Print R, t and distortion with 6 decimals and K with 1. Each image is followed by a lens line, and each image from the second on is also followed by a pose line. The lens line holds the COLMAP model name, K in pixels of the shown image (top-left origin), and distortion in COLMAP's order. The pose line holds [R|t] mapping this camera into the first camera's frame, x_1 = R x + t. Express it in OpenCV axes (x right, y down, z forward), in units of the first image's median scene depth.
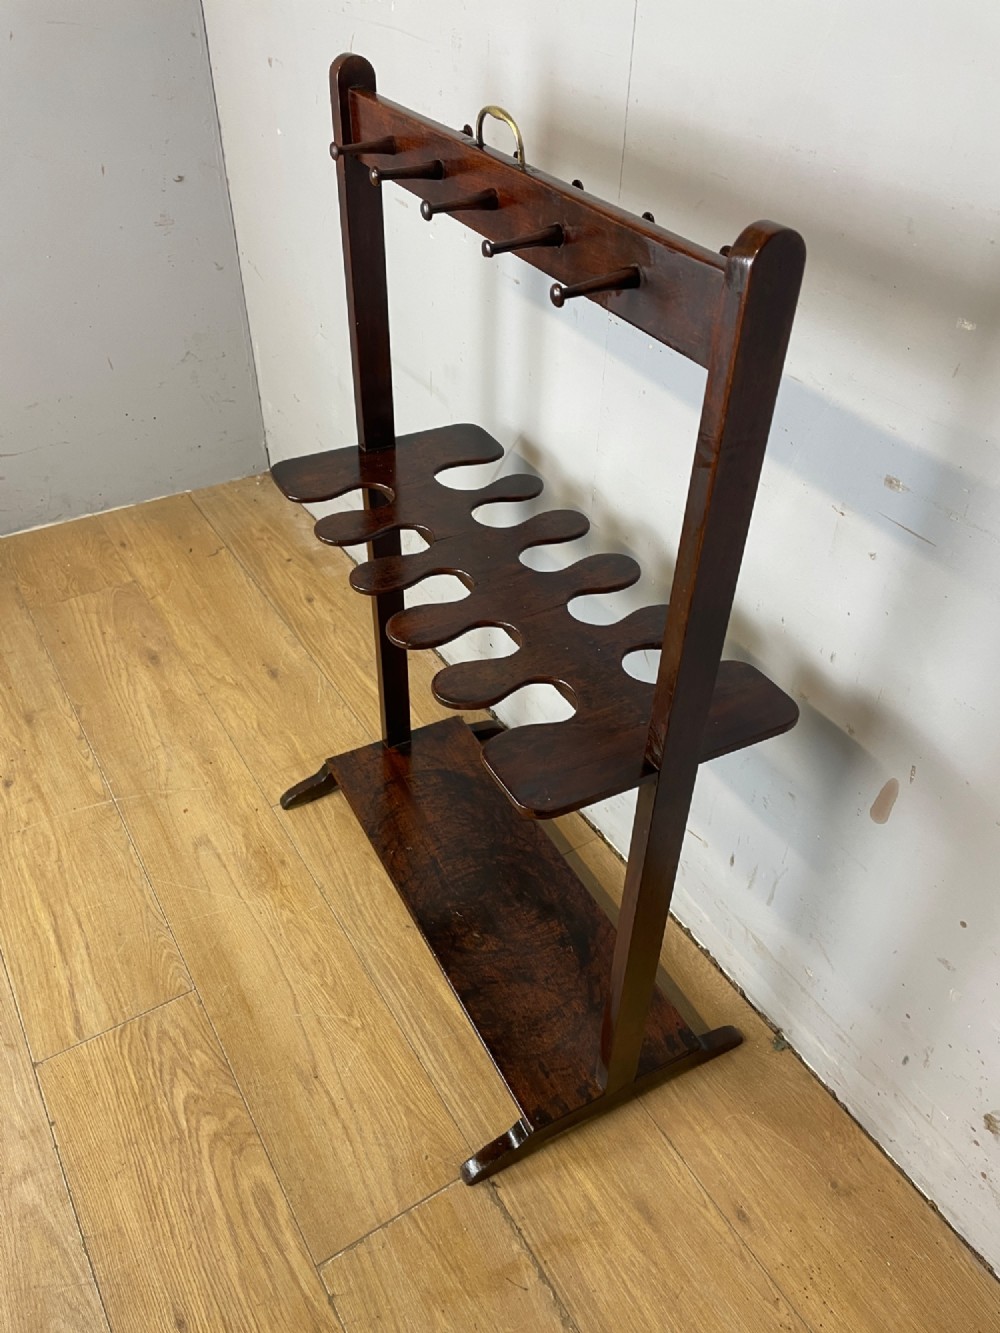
lens RADIAL K [[1017.6, 0, 492.6], [0, 1017.6, 655.1], [0, 0, 1]] dist [0.093707, -0.119867]
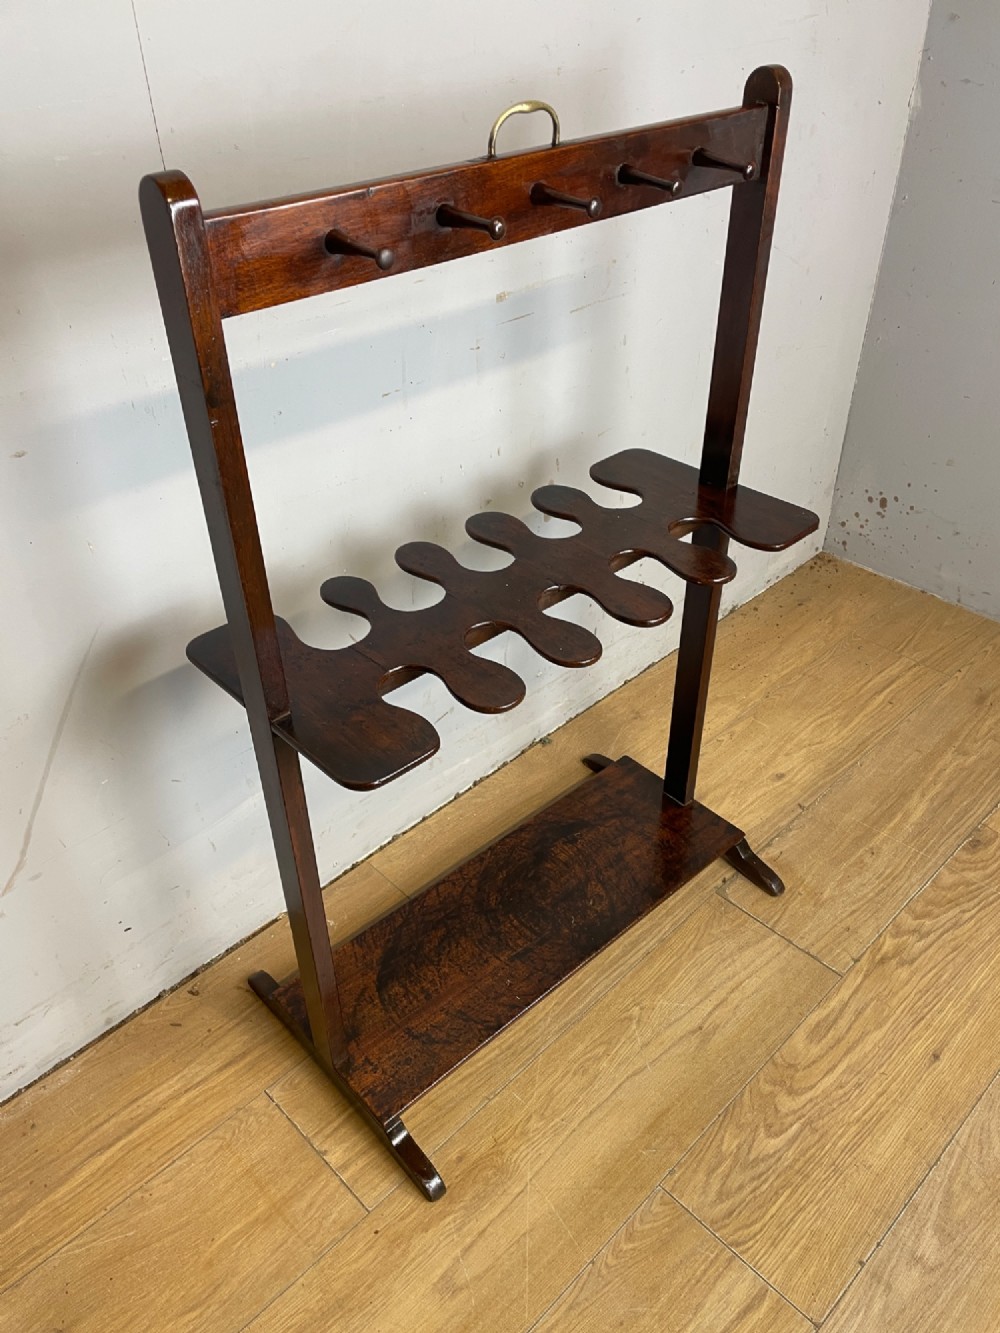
lens RADIAL K [[1019.5, 0, 503.5], [0, 1019.5, 672.1], [0, 0, 1]] dist [0.091020, -0.122474]
pose [[-0.228970, -0.594314, 0.770950, -0.702145], [0.616746, 0.524175, 0.587252, -0.501785], [-0.753125, 0.609943, 0.246520, 0.666289]]
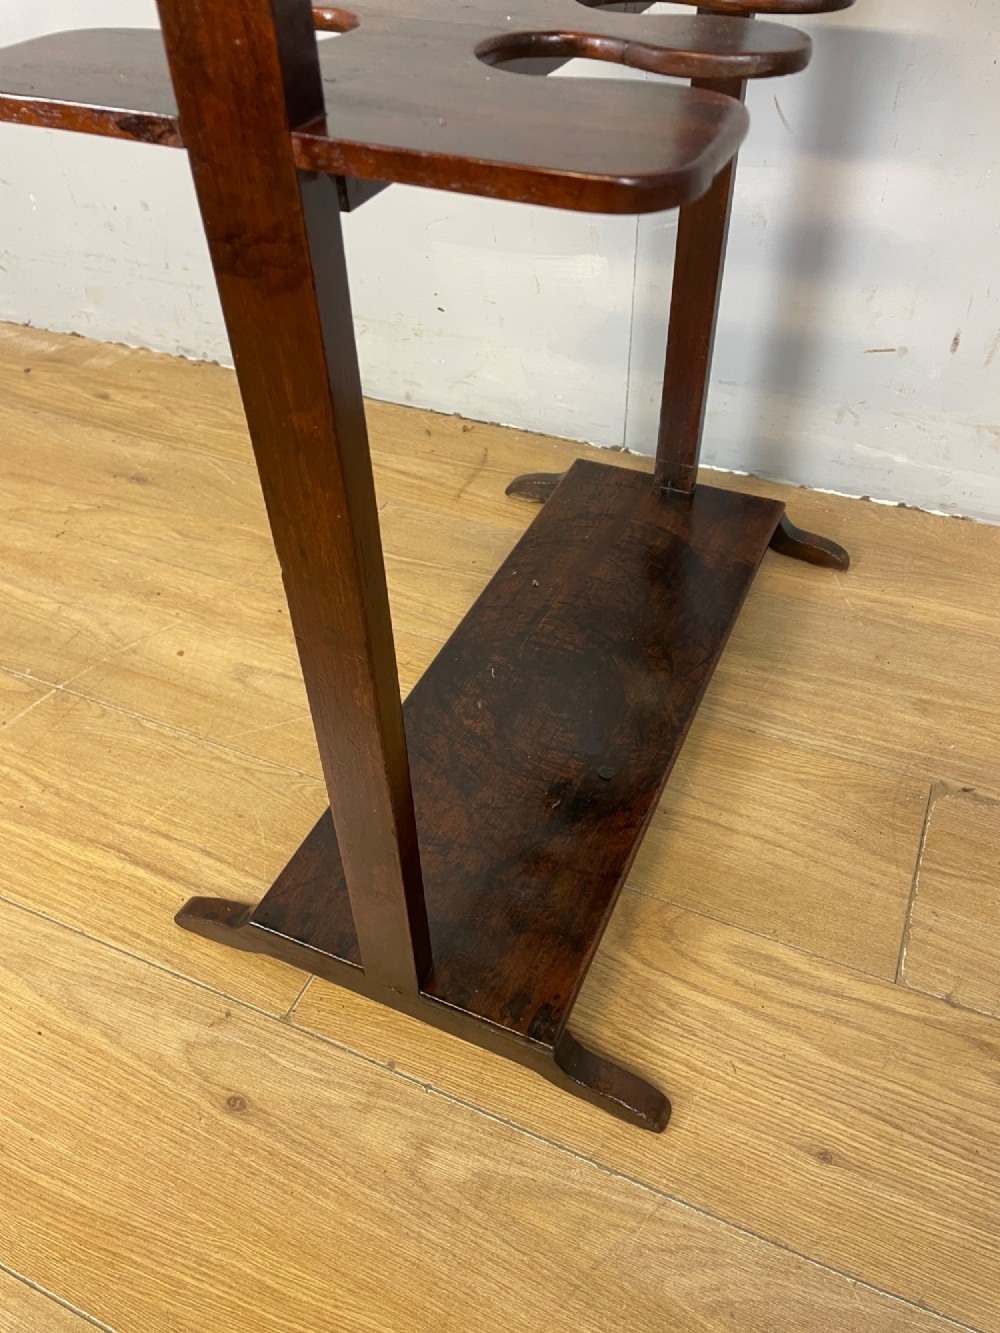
lens RADIAL K [[1019.5, 0, 486.6], [0, 1019.5, 672.0], [0, 0, 1]] dist [0.091020, -0.122474]
pose [[0.829160, -0.411658, 0.378194, -0.483137], [0.383781, 0.911108, 0.150317, 0.173250], [-0.406455, 0.020507, 0.913441, 0.418571]]
